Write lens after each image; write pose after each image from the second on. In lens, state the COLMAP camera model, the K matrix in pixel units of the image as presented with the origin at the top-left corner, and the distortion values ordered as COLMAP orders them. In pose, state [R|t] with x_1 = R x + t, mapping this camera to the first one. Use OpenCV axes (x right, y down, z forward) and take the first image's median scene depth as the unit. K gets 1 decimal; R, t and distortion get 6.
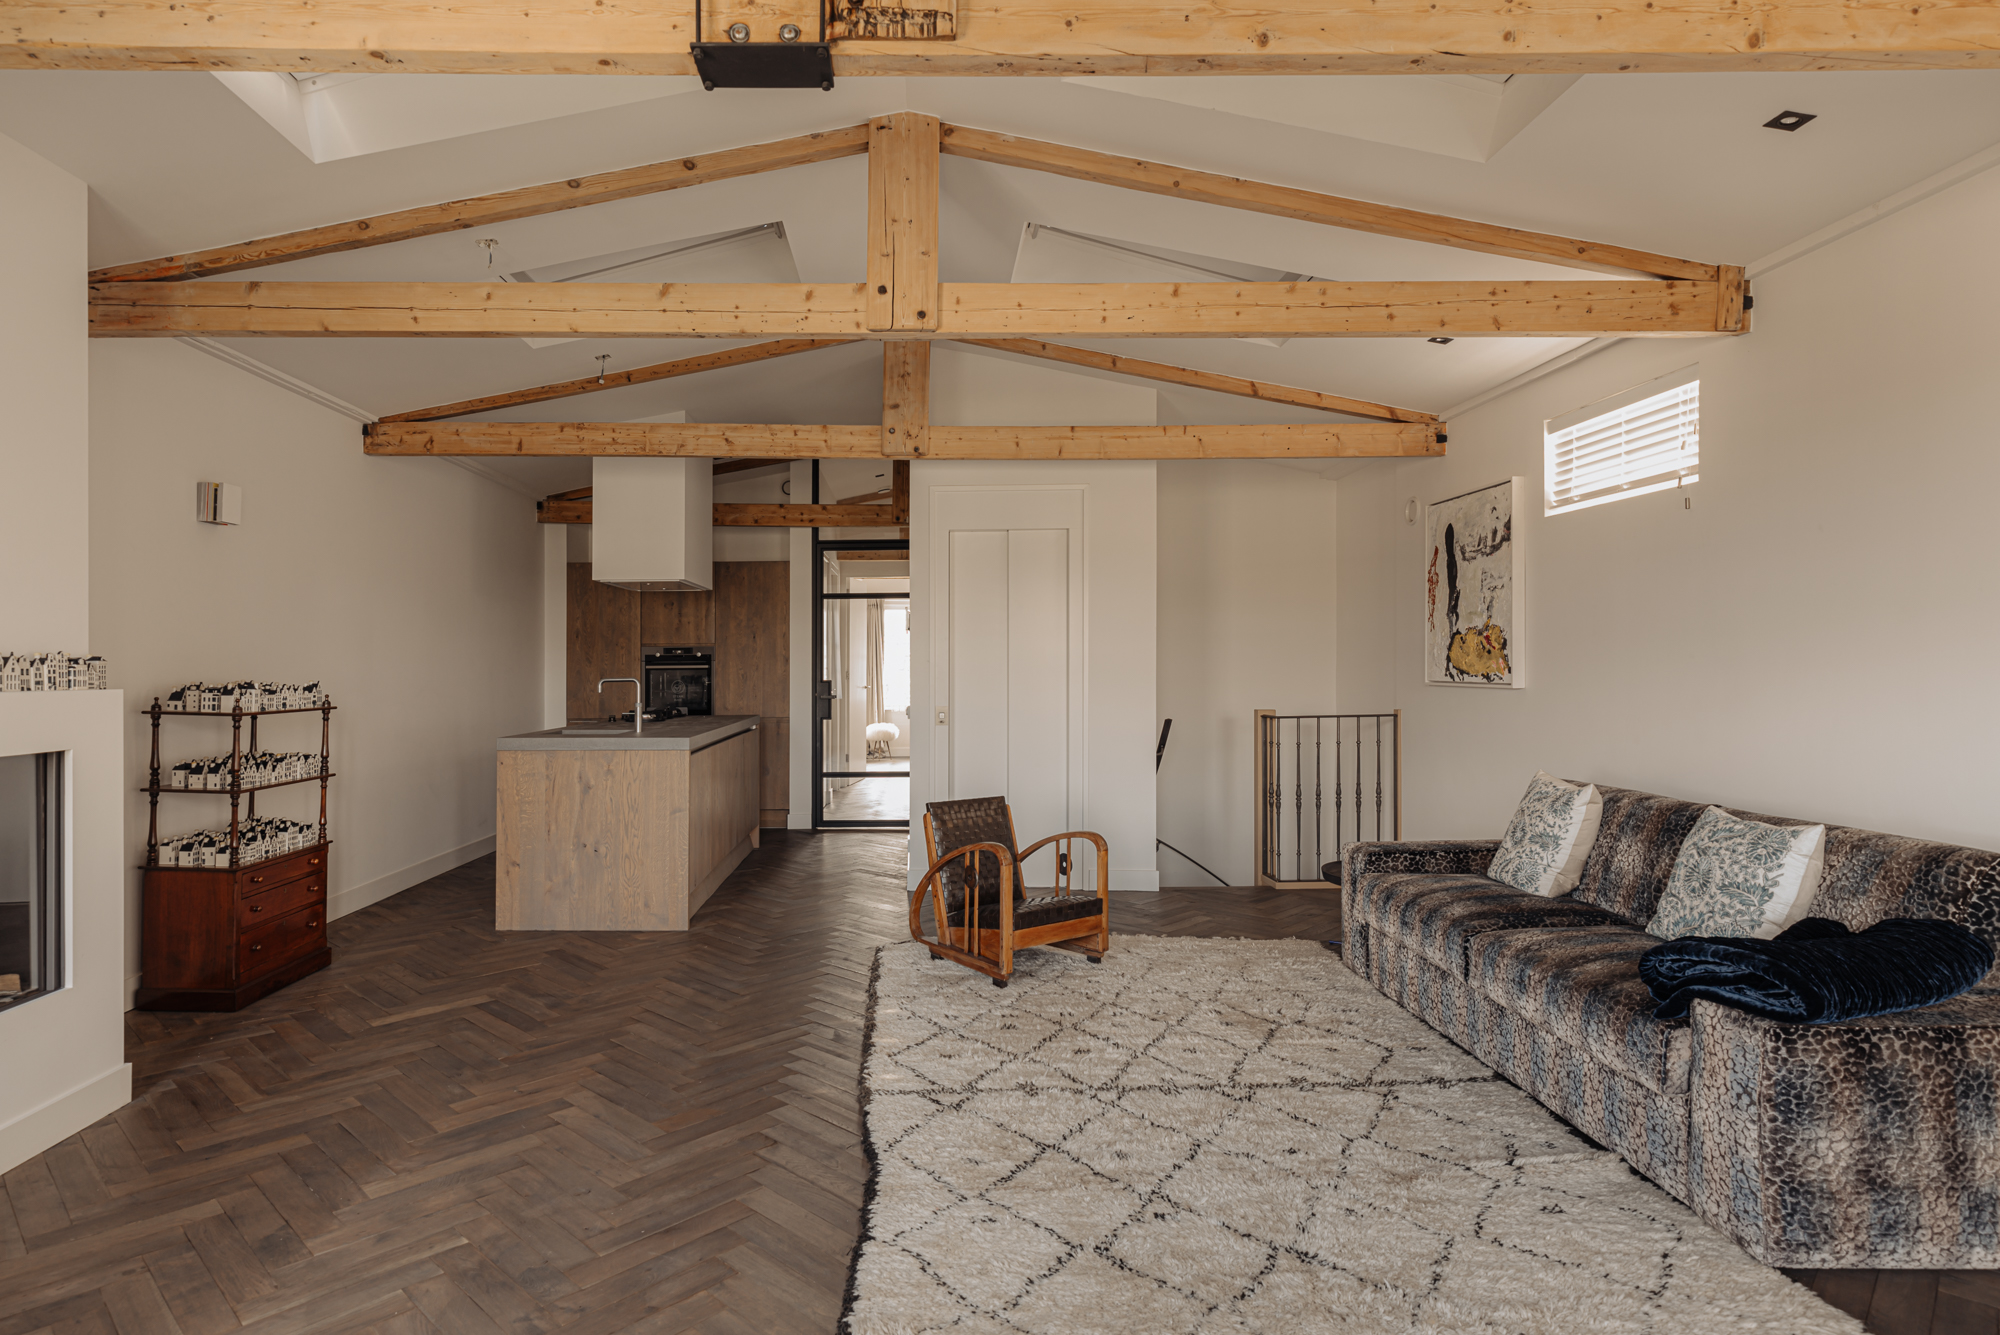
lens RADIAL K [[1148.4, 0, 1000.4], [0, 1148.4, 685.0], [0, 0, 1]] dist [-0.002021, -0.000233]
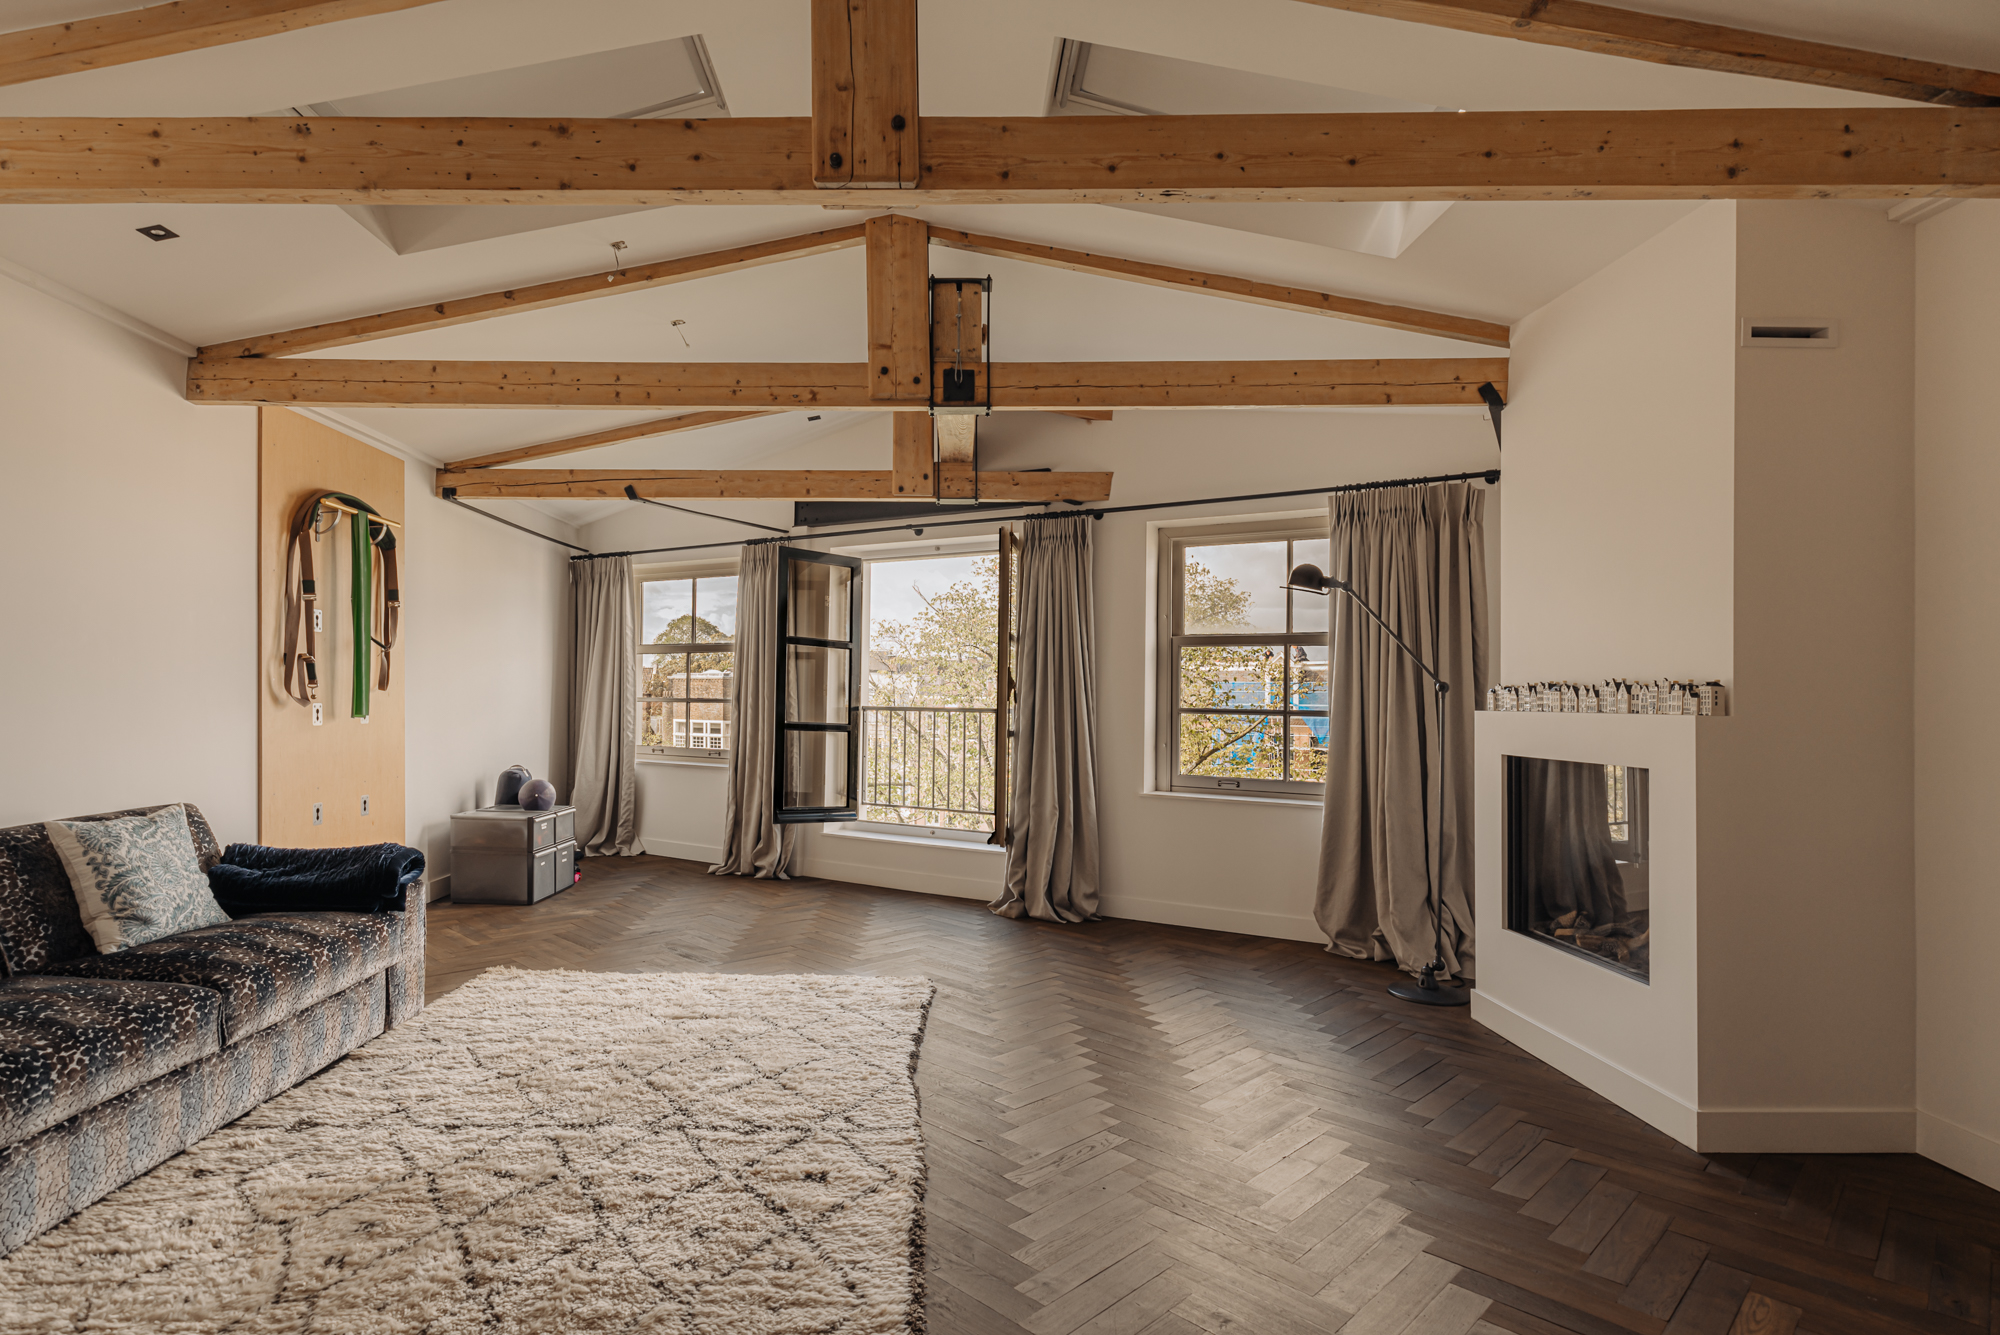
lens RADIAL K [[1036.8, 0, 1000.0], [0, 1036.8, 667.5], [0, 0, 1]] dist [-0.001032, -0.000199]
pose [[-0.999603, -0.008760, 0.026782, -0.271746], [-0.009229, 0.999805, -0.017453, -0.020634], [-0.026623, -0.017693, -0.999489, 2.489646]]
